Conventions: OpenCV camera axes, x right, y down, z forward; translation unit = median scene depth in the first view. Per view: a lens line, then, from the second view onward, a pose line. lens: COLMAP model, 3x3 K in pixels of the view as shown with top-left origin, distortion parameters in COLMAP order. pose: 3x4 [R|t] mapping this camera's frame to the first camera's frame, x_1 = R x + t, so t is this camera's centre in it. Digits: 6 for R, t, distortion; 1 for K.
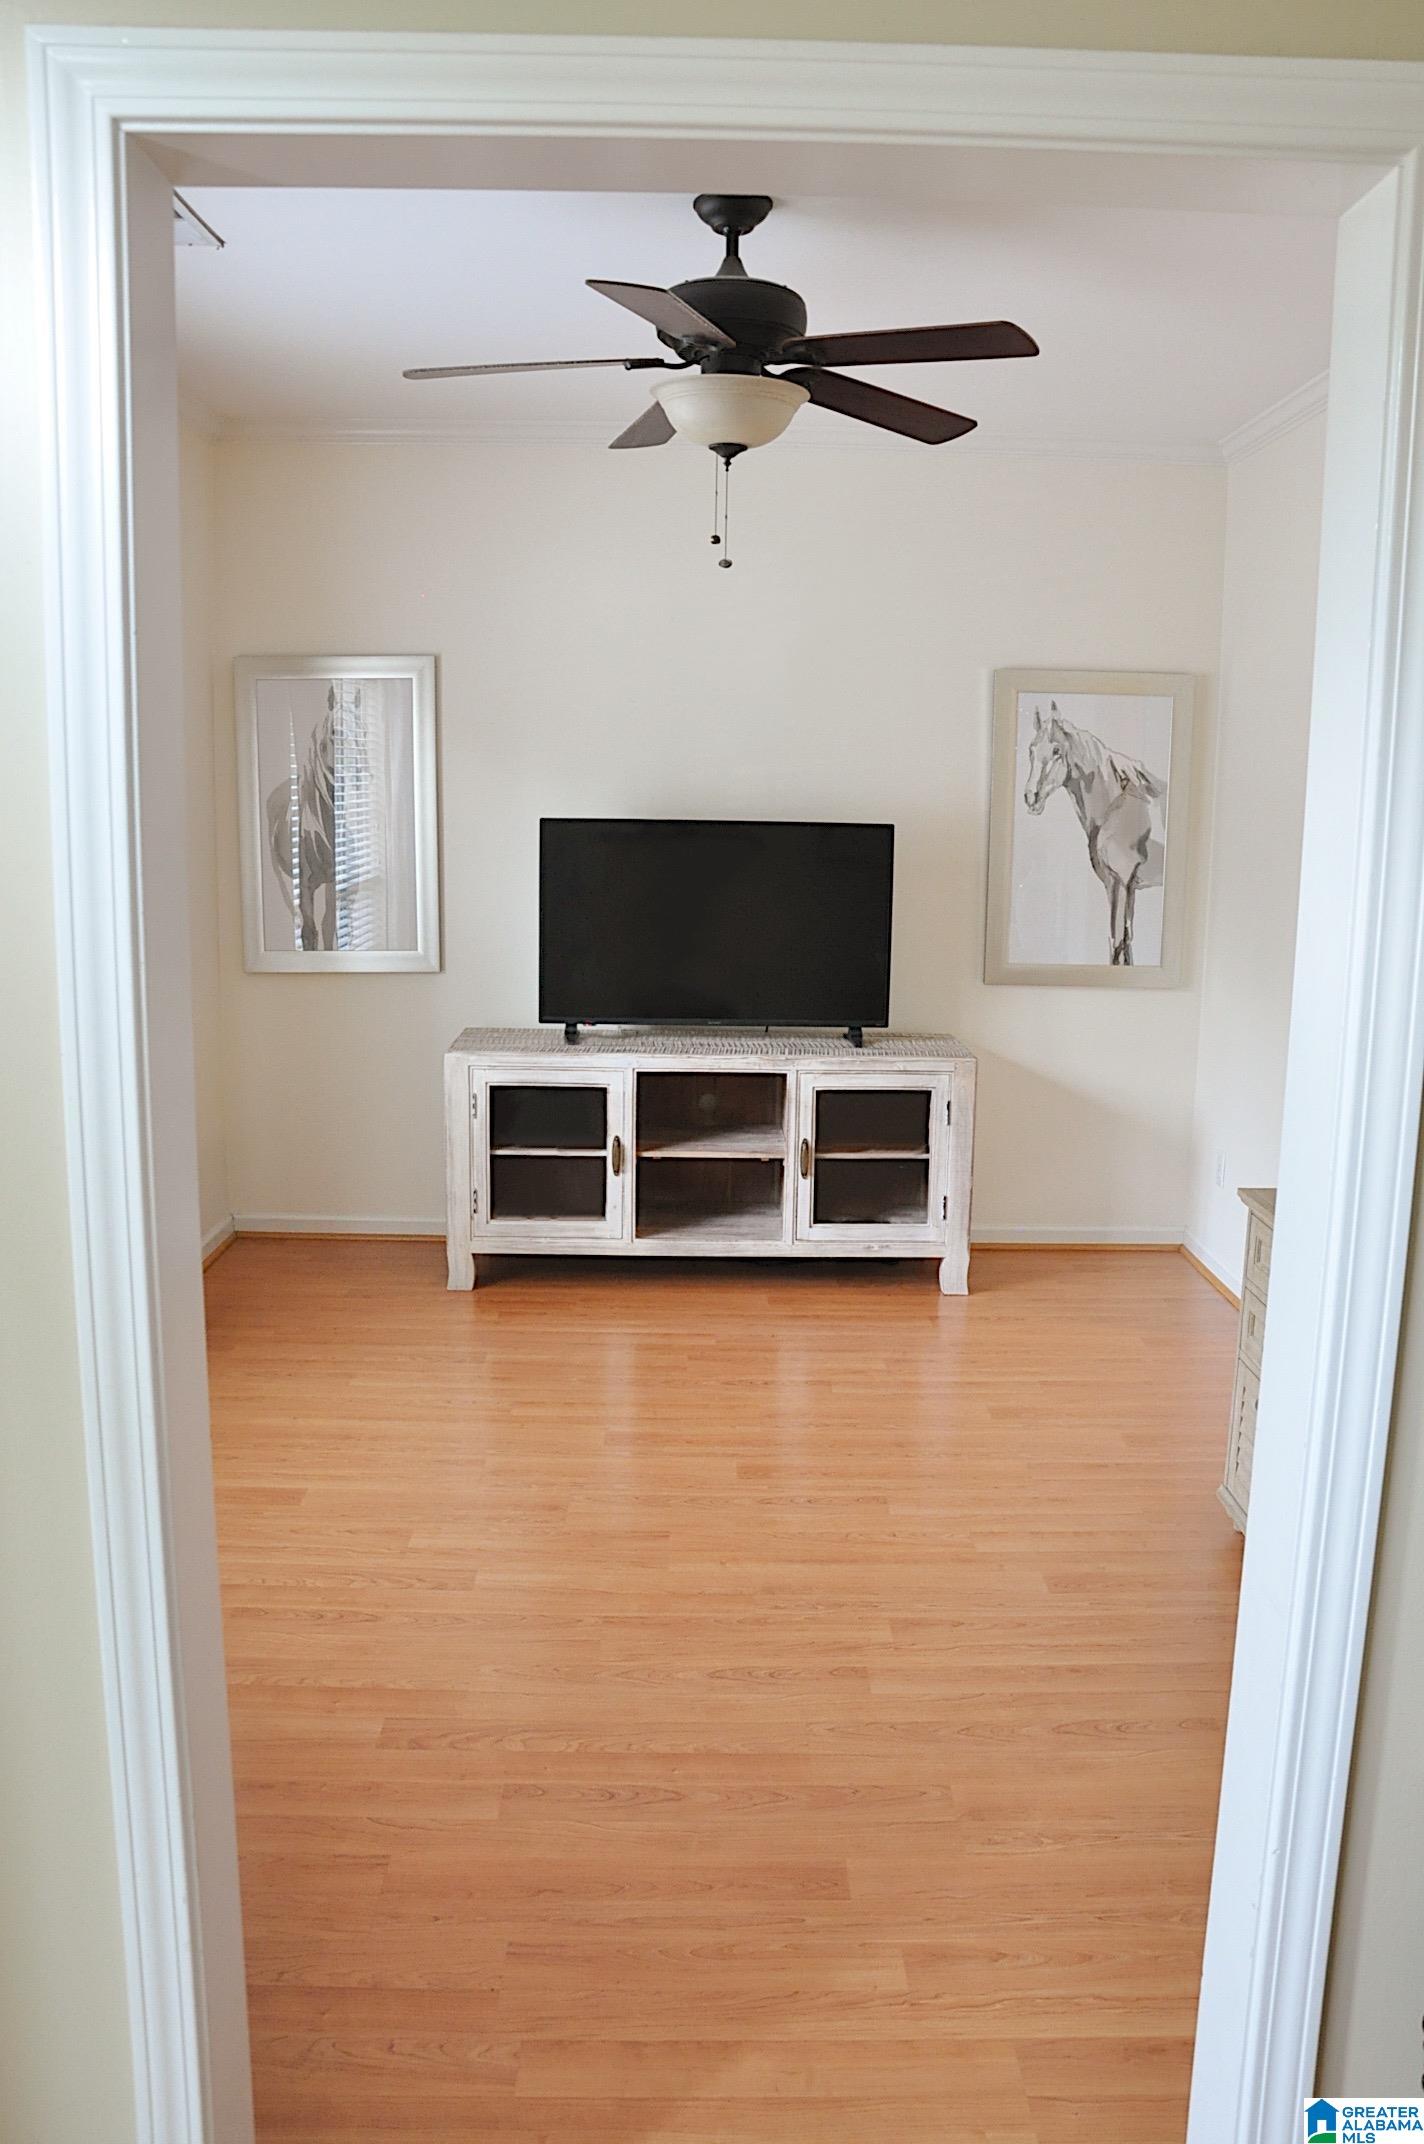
lens RADIAL K [[1728.2, 0, 712.0], [0, 1728.2, 1072.0], [0, 0, 1]] dist [-0.156021, 0.138603]
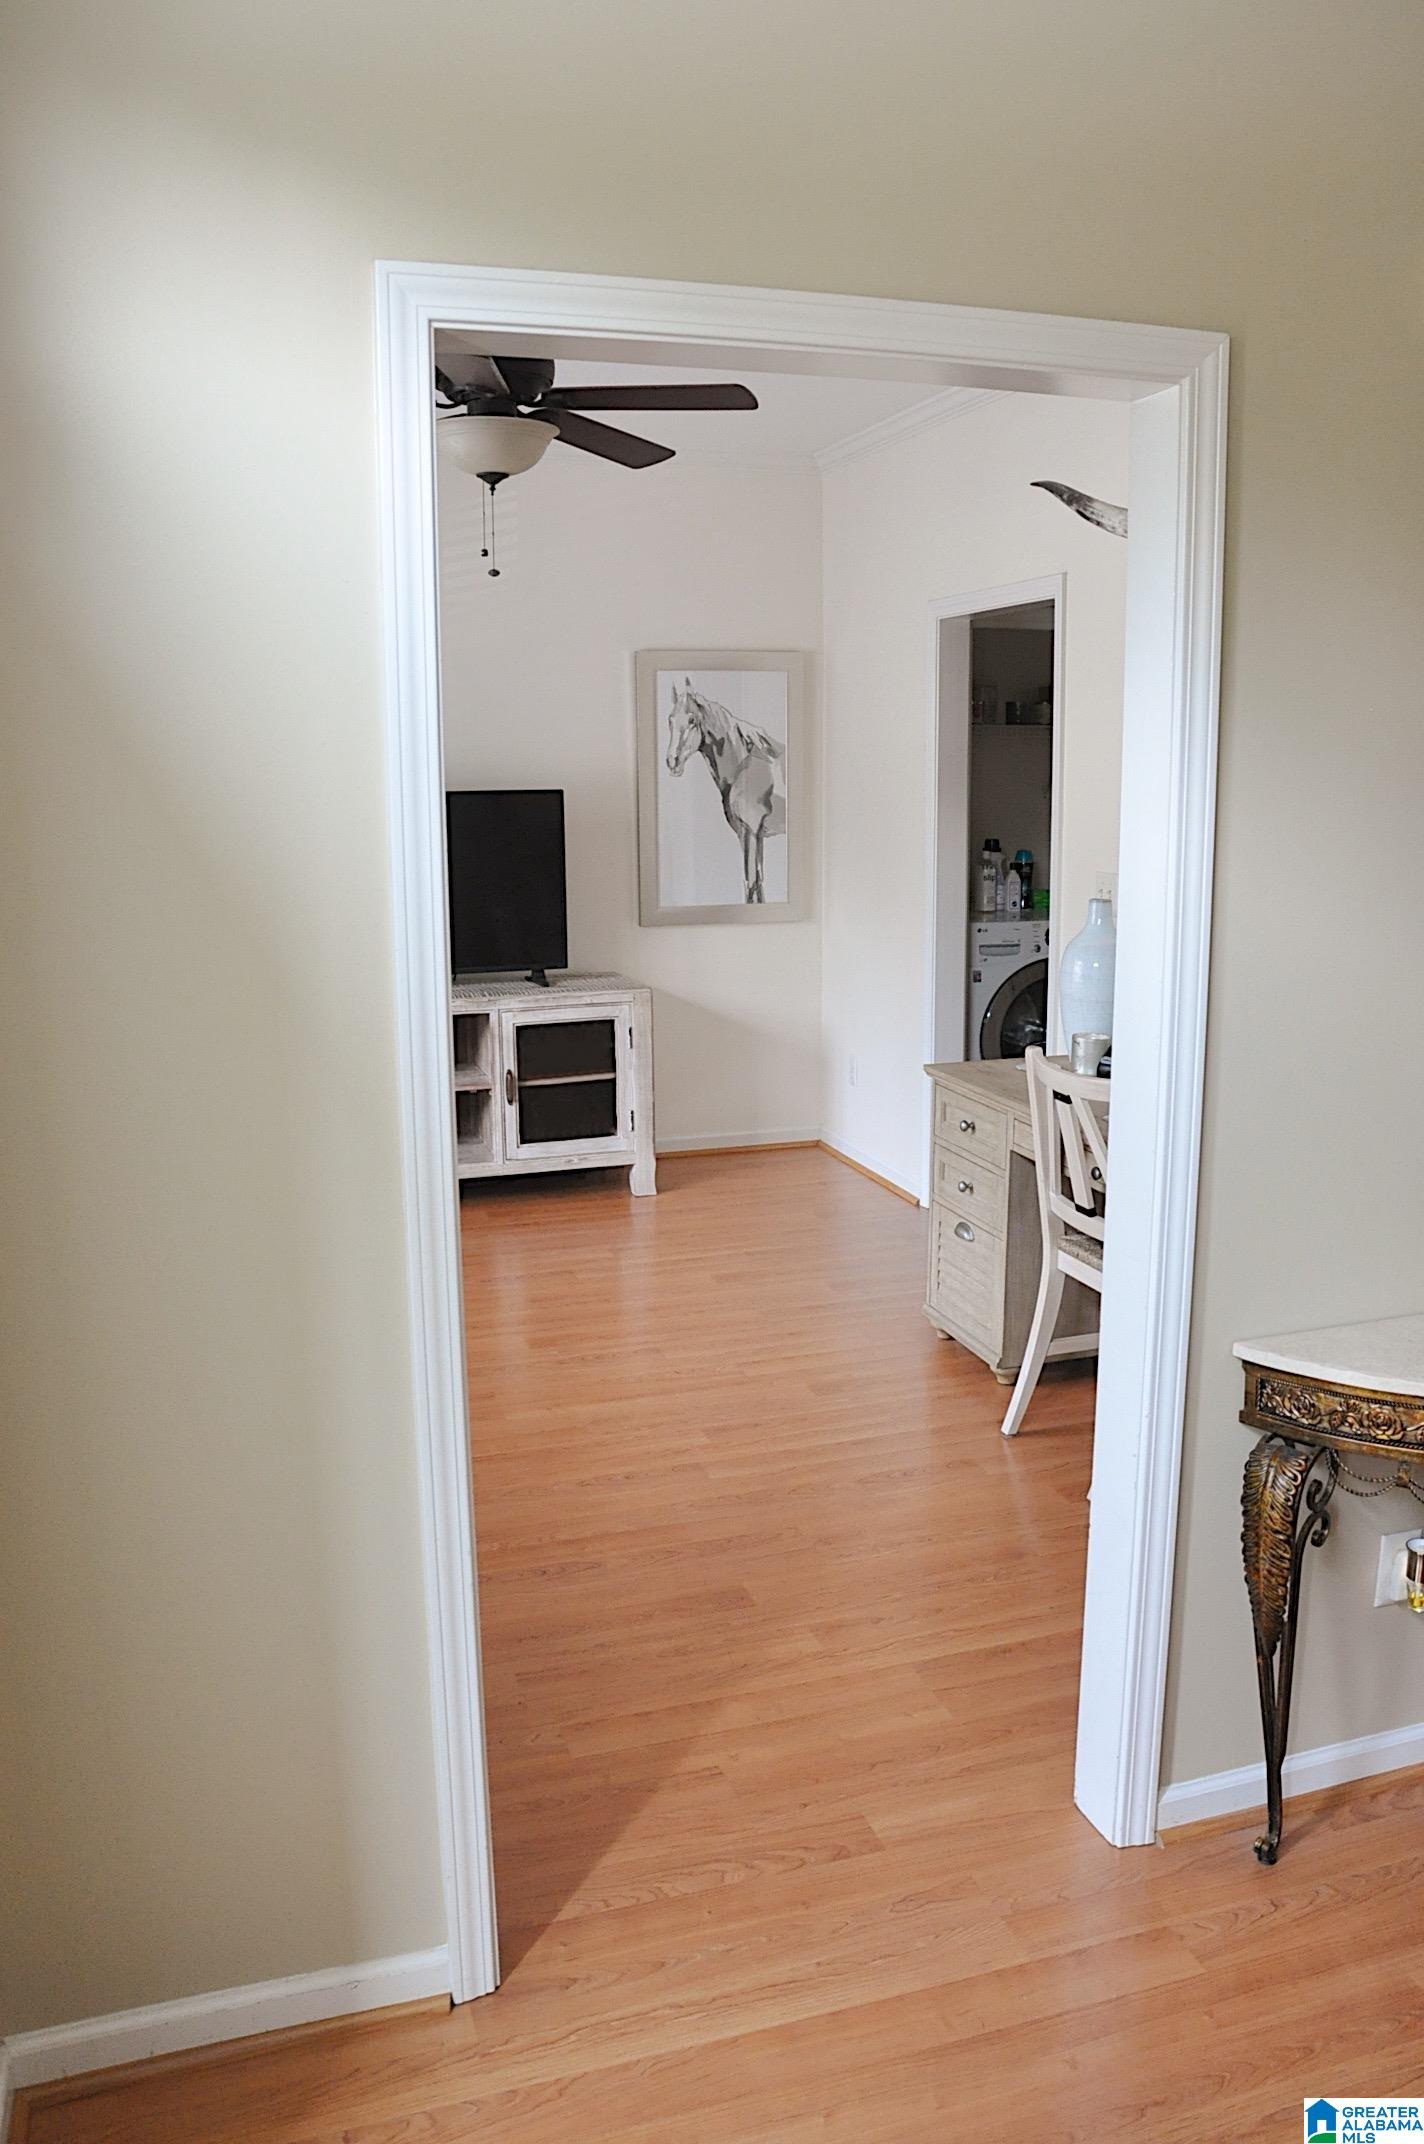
lens RADIAL K [[1728.2, 0, 712.0], [0, 1728.2, 1072.0], [0, 0, 1]] dist [-0.156021, 0.138603]
pose [[0.956089, -0.077330, 0.282689, -0.137080], [0.072379, 0.996986, 0.027933, 0.017963], [-0.283997, -0.006246, 0.958805, -0.122146]]
